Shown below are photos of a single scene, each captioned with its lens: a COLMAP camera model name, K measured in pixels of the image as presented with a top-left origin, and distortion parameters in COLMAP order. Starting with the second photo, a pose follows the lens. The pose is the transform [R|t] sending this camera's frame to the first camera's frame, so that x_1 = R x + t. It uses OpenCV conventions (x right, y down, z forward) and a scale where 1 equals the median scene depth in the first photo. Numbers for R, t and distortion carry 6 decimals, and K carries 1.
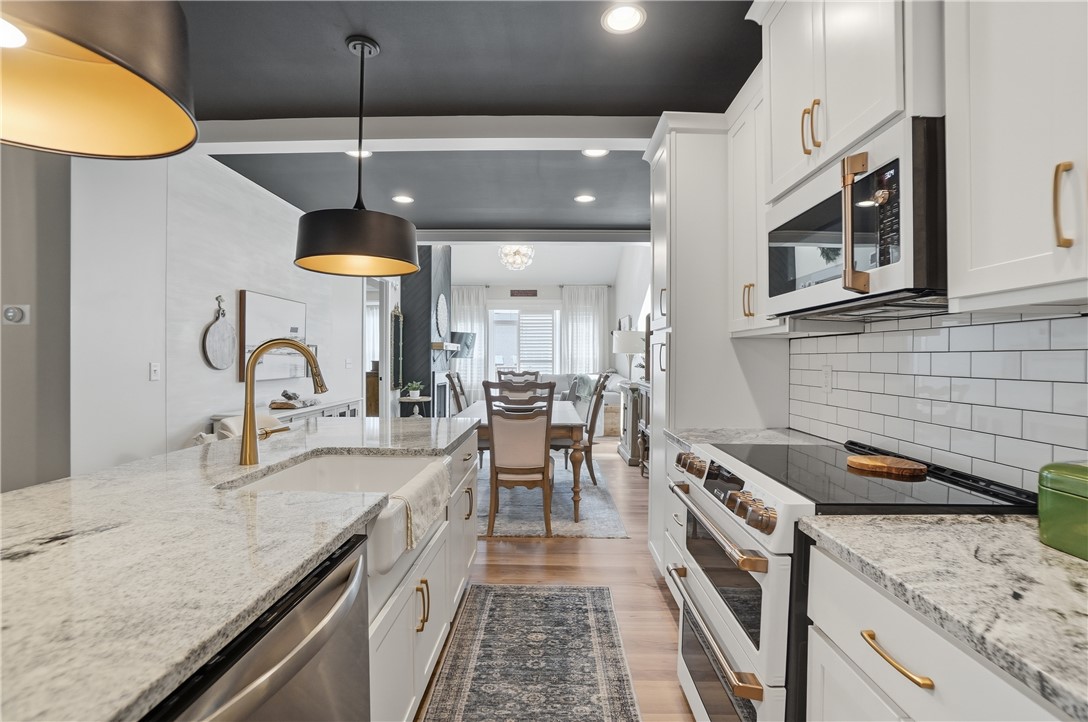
lens RADIAL K [[494.7, 0, 547.1], [0, 494.7, 352.7], [0, 0, 1]] dist [-0.066270, 0.024323]
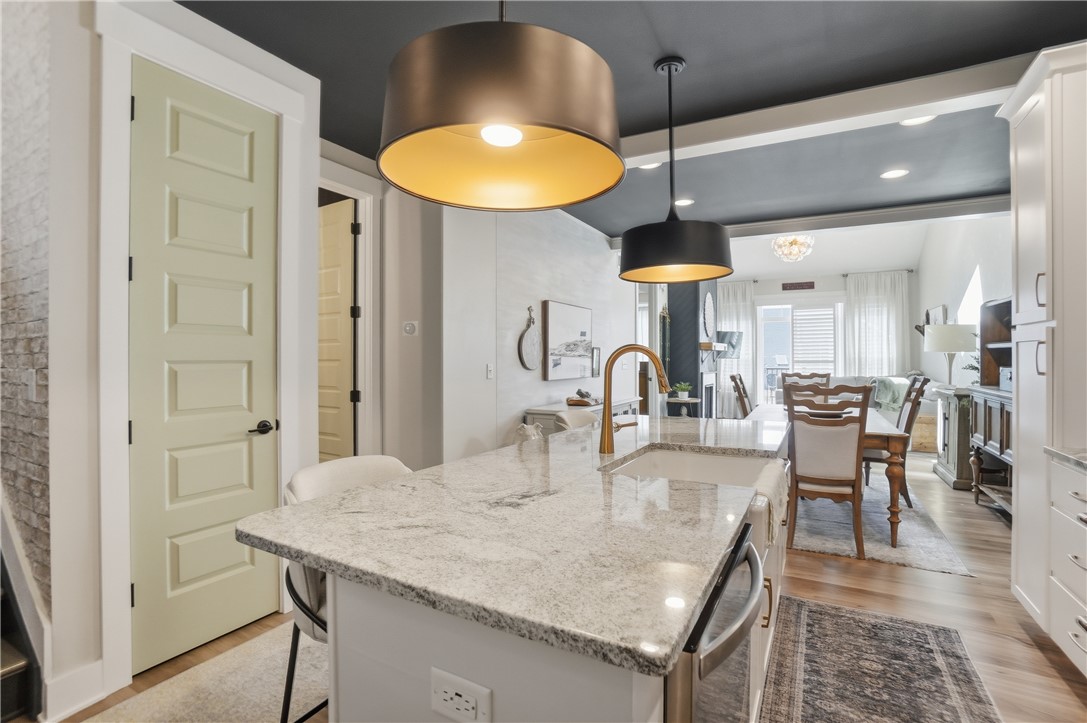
lens RADIAL K [[506.7, 0, 546.4], [0, 506.7, 351.0], [0, 0, 1]] dist [-0.059612, 0.021313]
pose [[0.882441, -0.010495, -0.470305, -0.073259], [0.008984, 0.999945, -0.005458, -0.003591], [0.470337, 0.000591, 0.882487, -0.060444]]
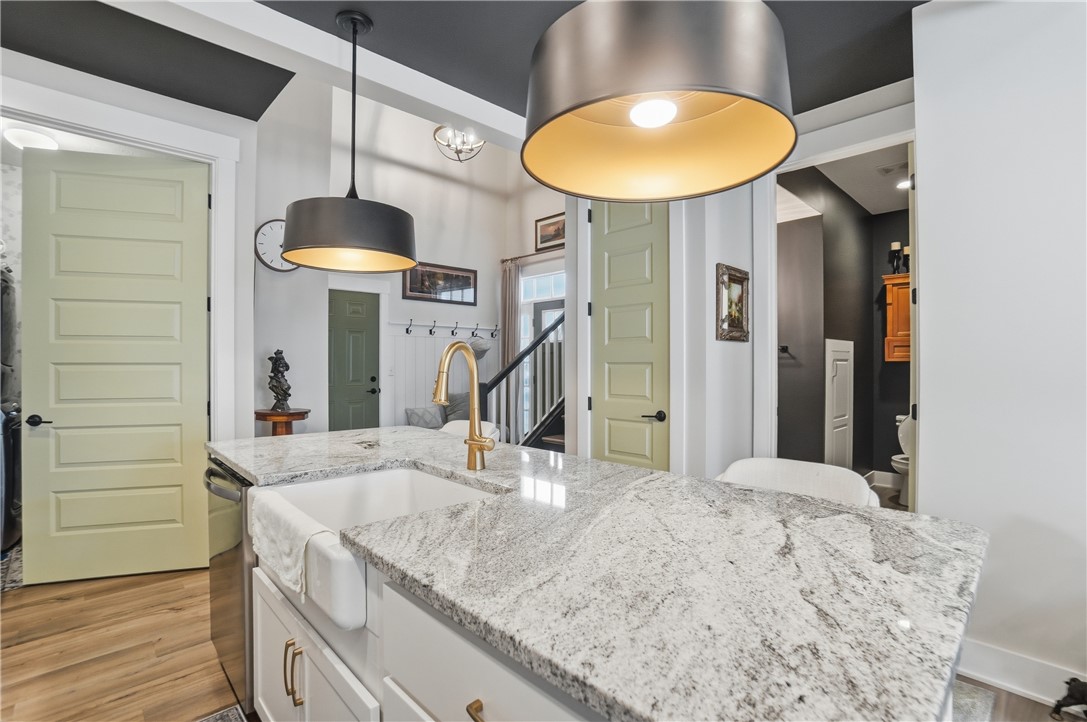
lens RADIAL K [[506.7, 0, 546.4], [0, 506.7, 350.5], [0, 0, 1]] dist [-0.059612, 0.021313]
pose [[-0.709989, -0.018560, -0.703968, 0.008865], [0.008136, 0.999370, -0.034554, 0.010058], [0.704165, -0.030260, -0.709391, 0.792854]]
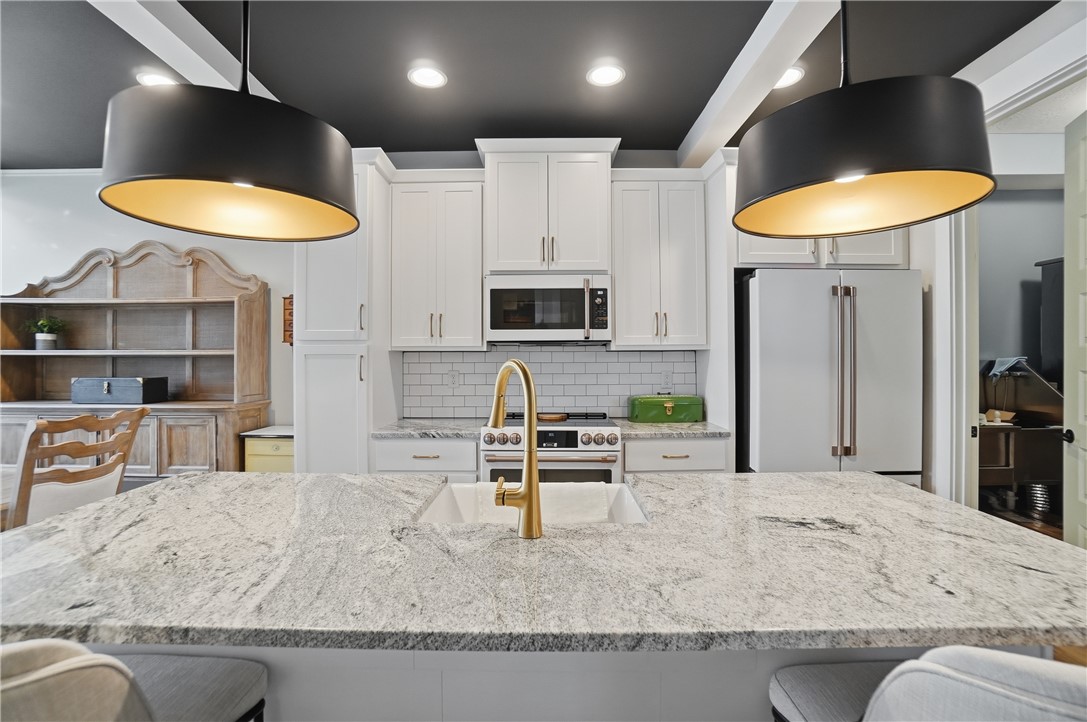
lens RADIAL K [[482.2, 0, 543.5], [0, 482.2, 361.0], [0, 0, 1]] dist [-0.062582, 0.022768]
pose [[-0.008678, -0.010836, 0.999904, -0.569261], [-0.009516, 0.999897, 0.010753, -0.015421], [-0.999917, -0.009422, -0.008781, 0.423317]]
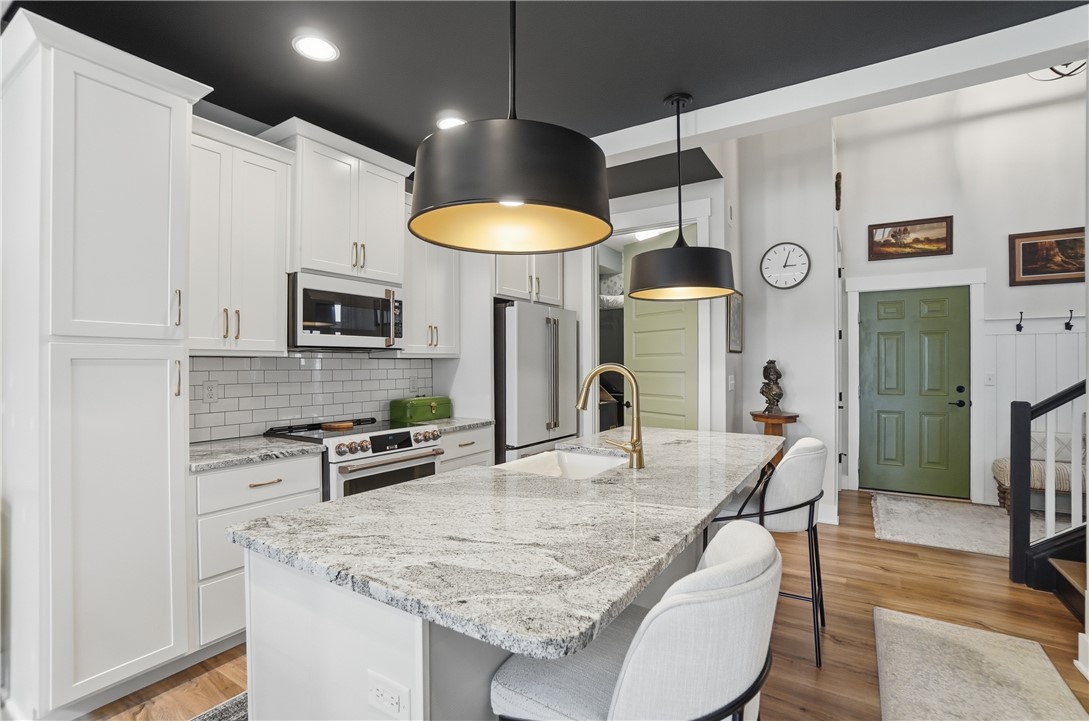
lens RADIAL K [[500.6, 0, 543.2], [0, 500.6, 363.8], [0, 0, 1]] dist [-0.062869, 0.021462]
pose [[-0.848046, 0.000663, 0.529922, -0.463787], [-0.005582, 0.999933, -0.010184, -0.006636], [-0.529893, -0.011594, -0.847985, 0.938203]]
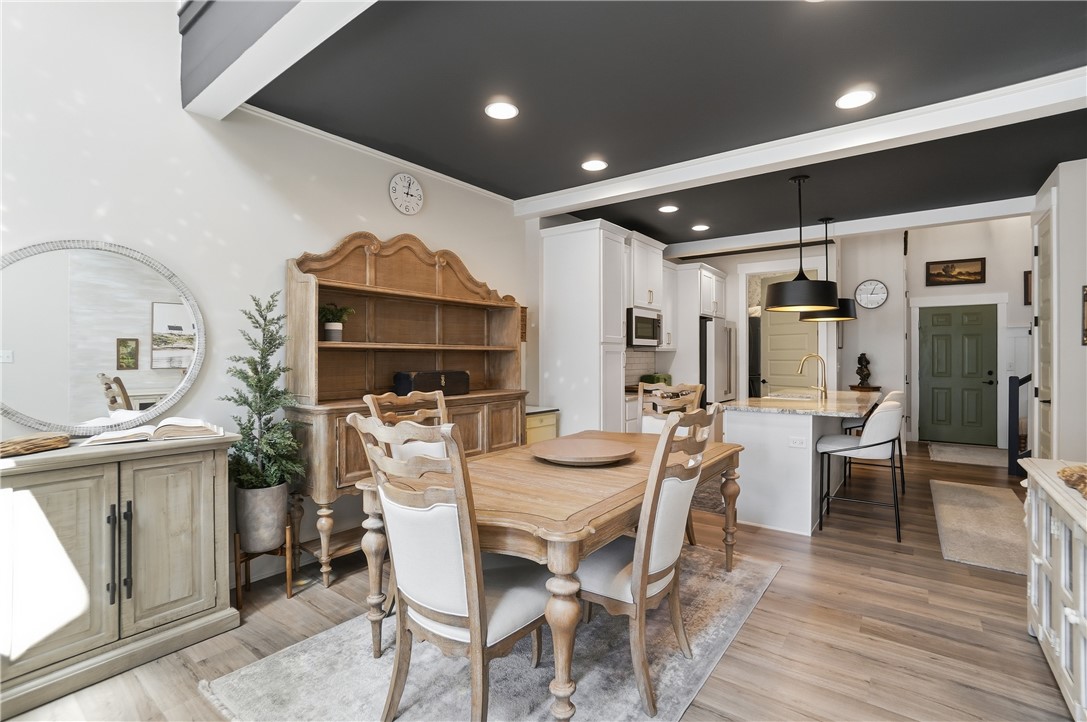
lens RADIAL K [[494.2, 0, 546.6], [0, 494.2, 352.7], [0, 0, 1]] dist [-0.066270, 0.024323]
pose [[-0.802394, -0.001516, 0.596793, -0.432948], [-0.011688, 0.999845, -0.013175, 0.006110], [-0.596680, -0.017546, -0.802287, 1.833085]]
